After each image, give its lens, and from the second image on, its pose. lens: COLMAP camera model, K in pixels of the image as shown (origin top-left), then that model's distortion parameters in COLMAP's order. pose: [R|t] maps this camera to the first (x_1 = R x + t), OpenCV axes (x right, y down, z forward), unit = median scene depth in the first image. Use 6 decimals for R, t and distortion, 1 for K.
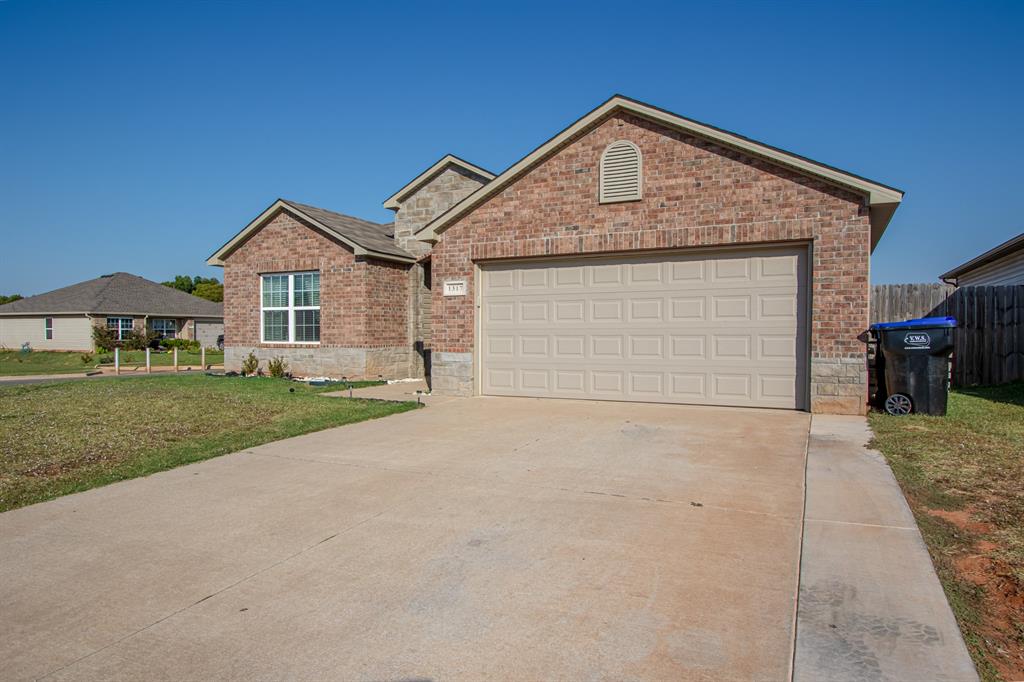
lens RADIAL K [[612.3, 0, 514.0], [0, 612.3, 336.9], [0, 0, 1]] dist [-0.001688, 0.001565]
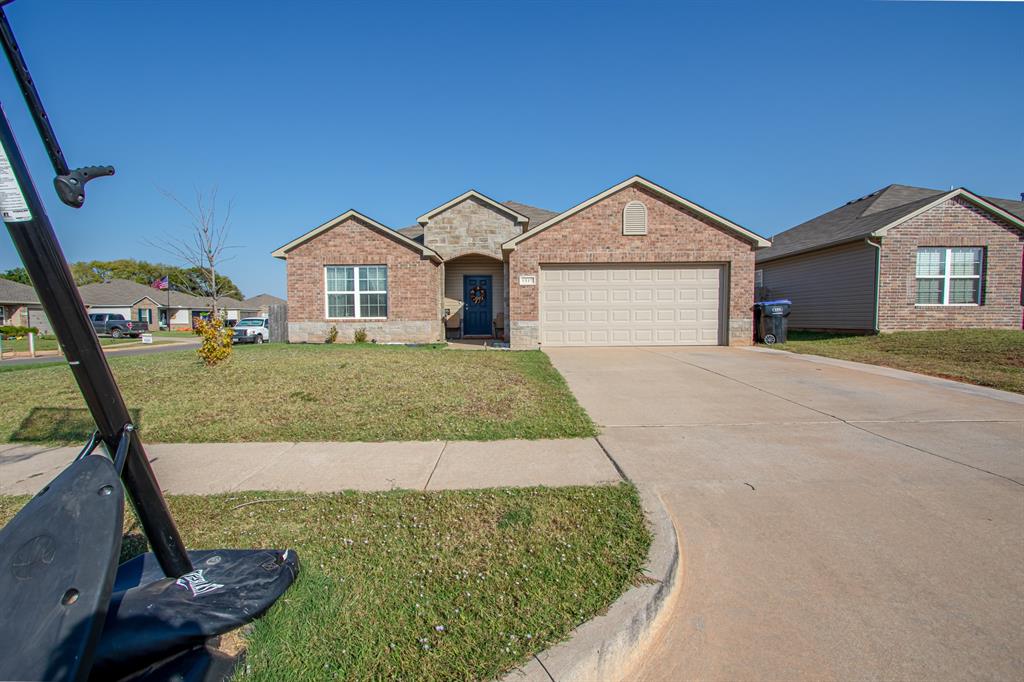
lens RADIAL K [[467.1, 0, 504.9], [0, 467.1, 342.9], [0, 0, 1]] dist [0.000769, -0.000037]
pose [[0.905292, -0.026008, 0.423994, -0.544347], [0.009363, 0.999103, 0.041293, 0.026072], [-0.424687, -0.033412, 0.904723, -0.065939]]
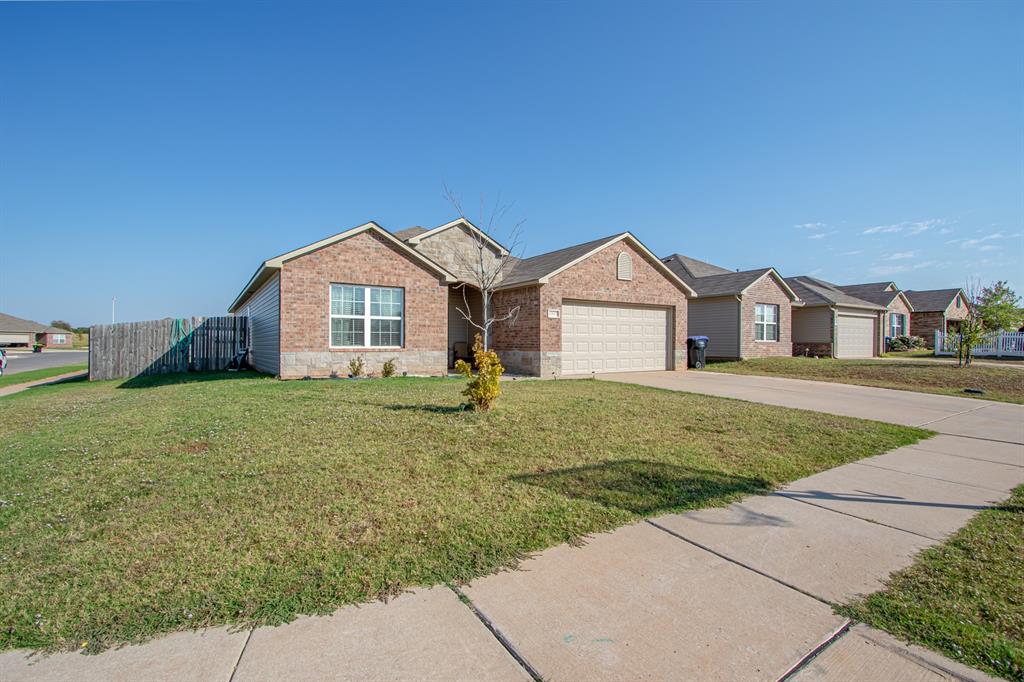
lens RADIAL K [[467.1, 0, 496.0], [0, 467.1, 343.5], [0, 0, 1]] dist [0.000769, -0.000037]
pose [[0.534334, 0.002498, 0.845270, -1.045217], [0.003854, 0.999978, -0.005392, 0.008278], [-0.845265, 0.006138, 0.534312, 0.357328]]
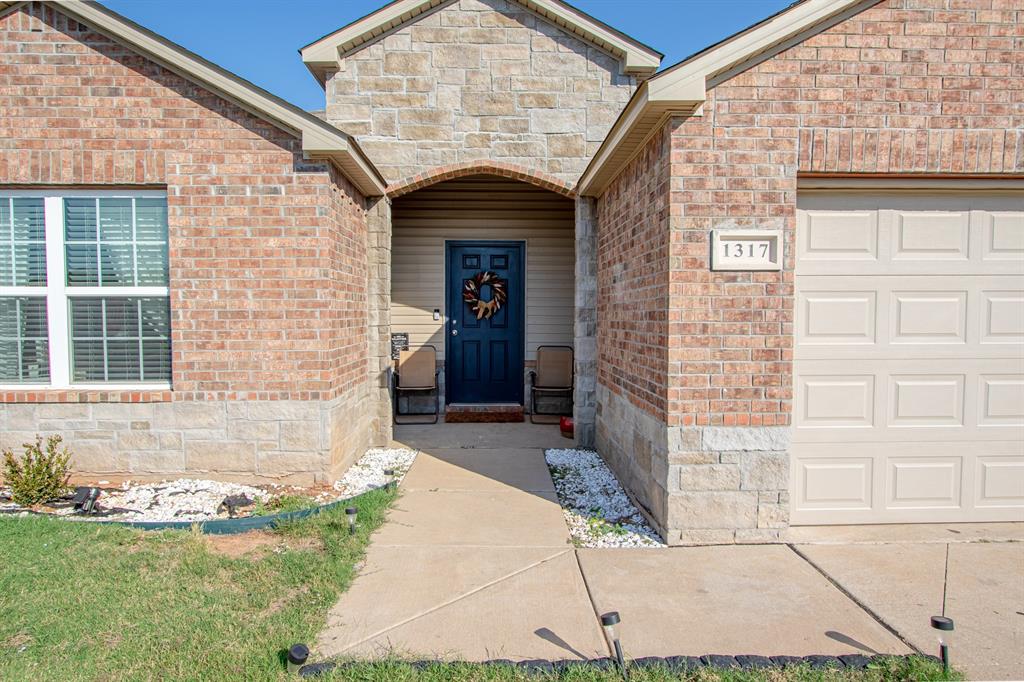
lens RADIAL K [[612.3, 0, 508.8], [0, 612.3, 343.8], [0, 0, 1]] dist [-0.001688, 0.001565]
pose [[0.888126, -0.020162, 0.459158, -0.316255], [0.002836, 0.999259, 0.038393, -0.030965], [-0.459592, -0.032795, 0.887524, 0.602972]]
